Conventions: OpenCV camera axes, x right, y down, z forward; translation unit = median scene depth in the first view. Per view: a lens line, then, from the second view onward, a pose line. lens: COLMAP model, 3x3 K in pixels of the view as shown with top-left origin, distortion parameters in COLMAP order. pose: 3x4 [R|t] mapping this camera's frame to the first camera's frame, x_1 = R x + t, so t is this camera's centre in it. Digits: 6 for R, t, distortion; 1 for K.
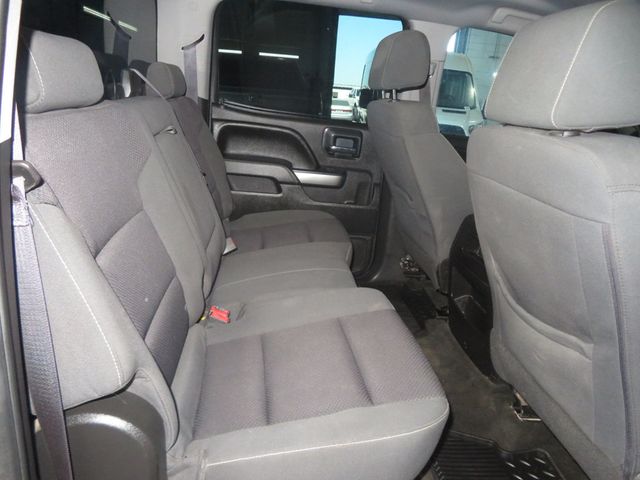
lens RADIAL K [[464.8, 0, 318.8], [0, 464.8, 236.5], [0, 0, 1]] dist [-0.002629, -0.010211]
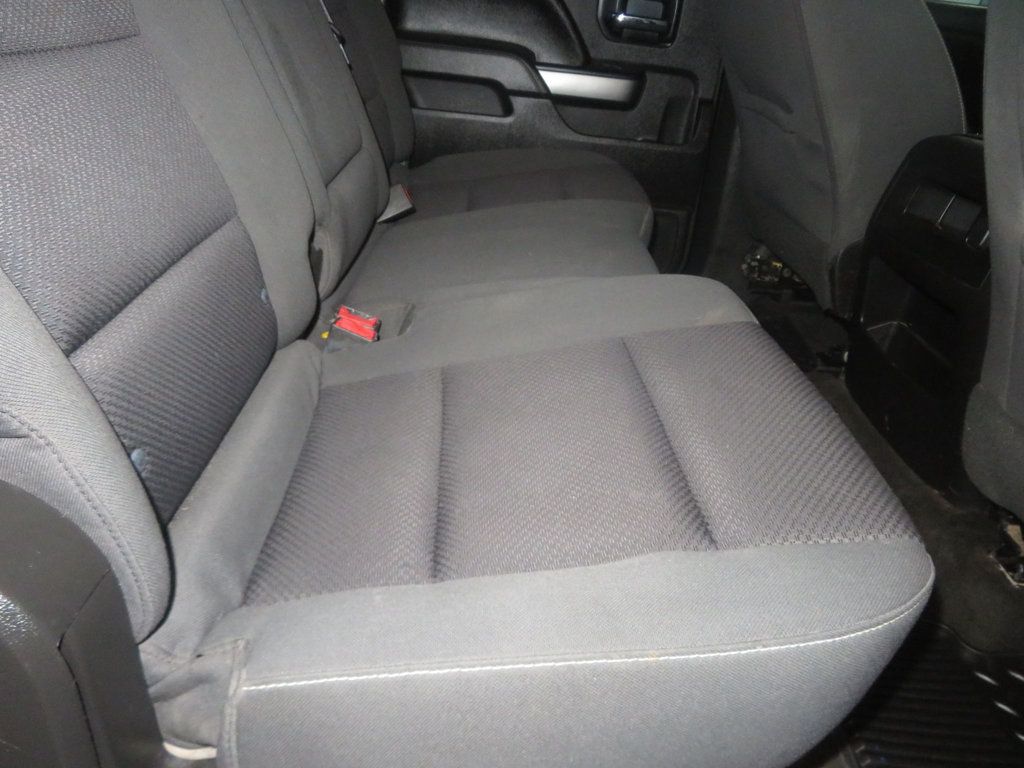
lens RADIAL K [[743.7, 0, 503.6], [0, 743.7, 388.3], [0, 0, 1]] dist [-0.002629, -0.010211]
pose [[0.994471, 0.042076, -0.096216, 0.000377], [-0.024257, 0.983483, 0.179370, 0.080392], [0.102174, -0.176044, 0.979065, 0.250941]]
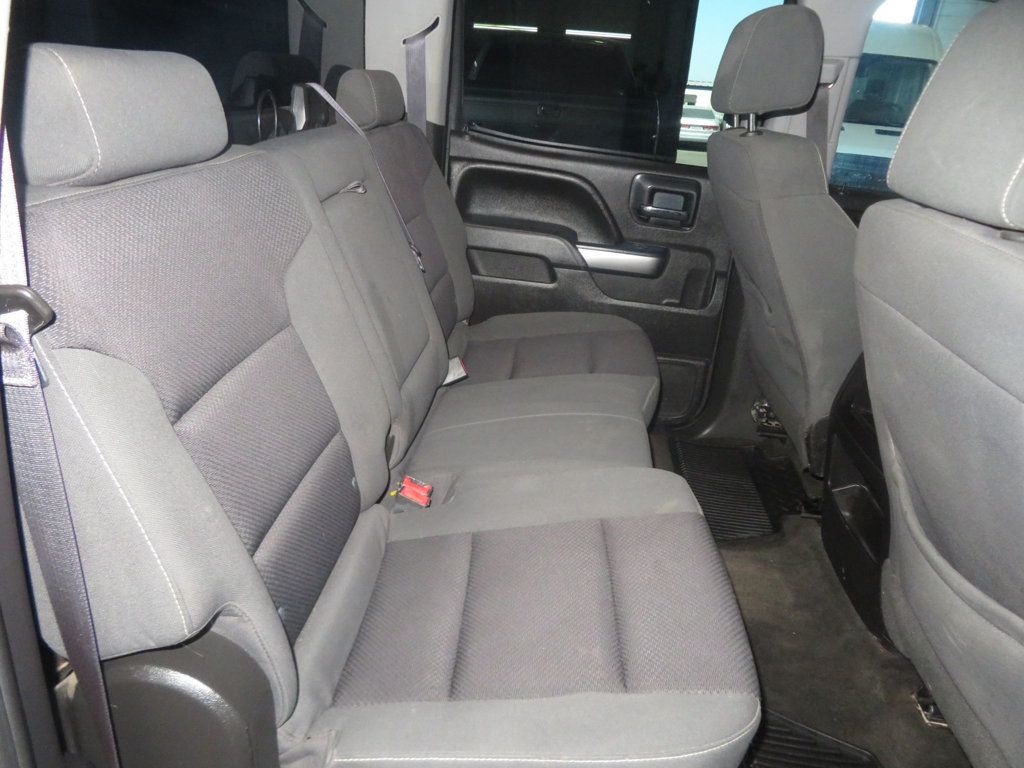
lens RADIAL K [[743.7, 0, 506.3], [0, 743.7, 380.5], [0, 0, 1]] dist [-0.002629, -0.010211]
pose [[0.980548, 0.067042, -0.184473, 0.067281], [-0.054517, 0.995903, 0.072152, -0.049774], [0.188555, -0.060692, 0.980186, 0.046643]]
